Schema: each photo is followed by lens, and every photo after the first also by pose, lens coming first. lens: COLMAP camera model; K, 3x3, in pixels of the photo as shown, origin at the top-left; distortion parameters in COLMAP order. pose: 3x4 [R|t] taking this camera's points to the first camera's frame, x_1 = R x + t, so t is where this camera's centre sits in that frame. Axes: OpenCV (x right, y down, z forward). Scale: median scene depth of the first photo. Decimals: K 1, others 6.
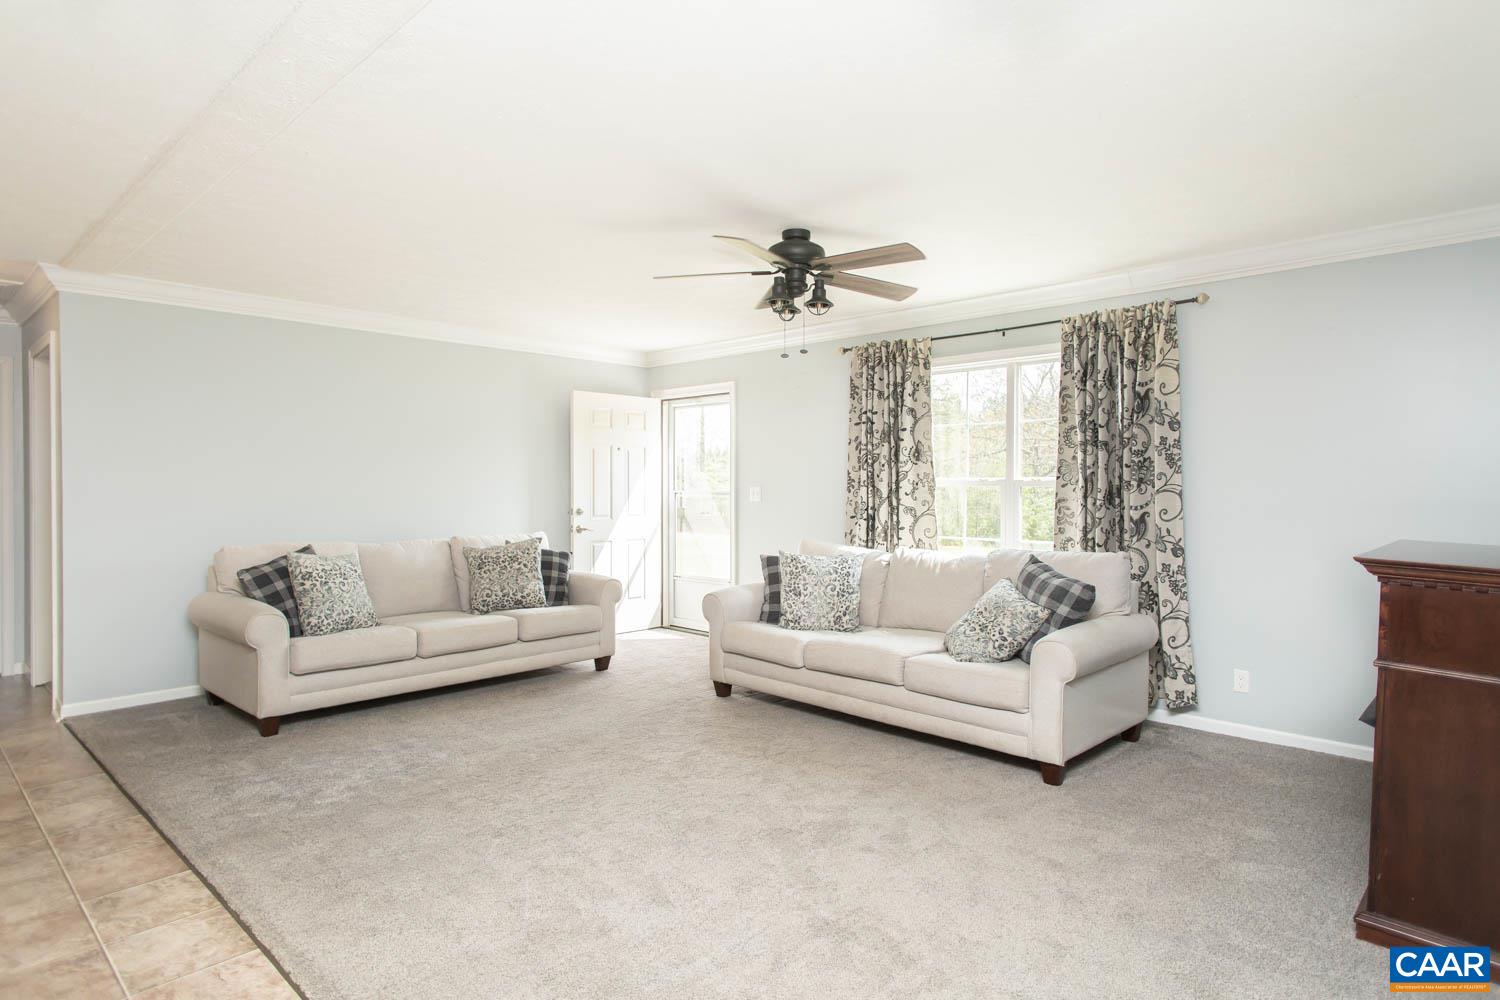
lens RADIAL K [[835.3, 0, 750.0], [0, 835.3, 500.0], [0, 0, 1]] dist [0.032658, 0.000221]
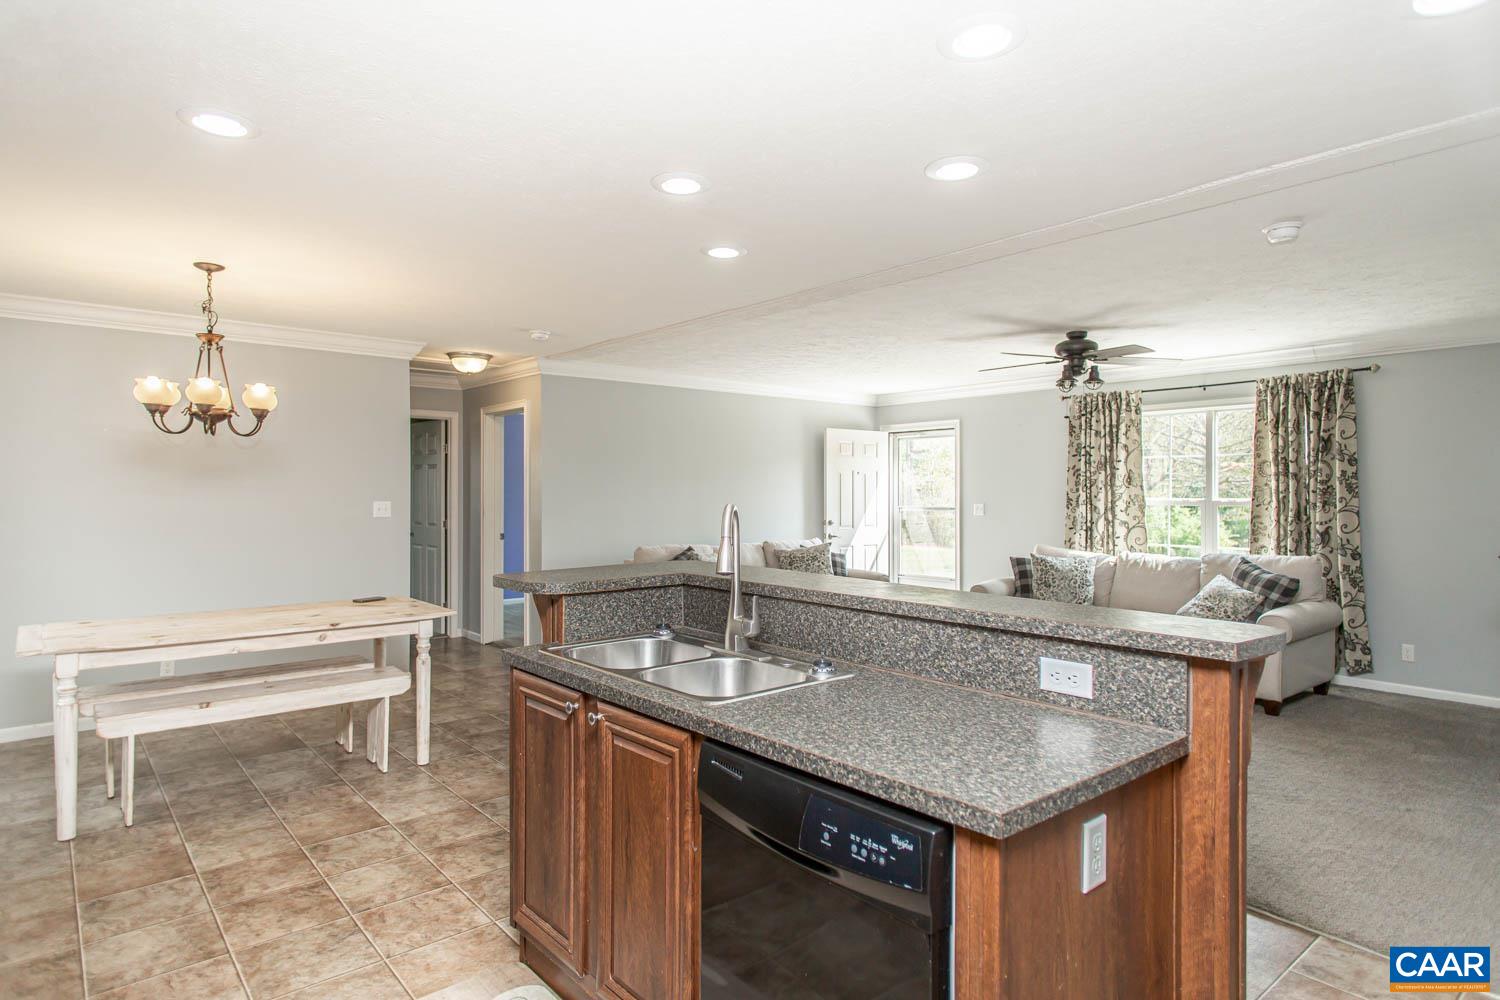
lens RADIAL K [[836.0, 0, 747.3], [0, 836.0, 501.1], [0, 0, 1]] dist [0.019285, 0.000312]
pose [[0.994589, 0.001498, -0.103881, -0.297422], [-0.002329, 0.999966, -0.007878, -0.012611], [0.103866, 0.008077, 0.994558, -0.412190]]
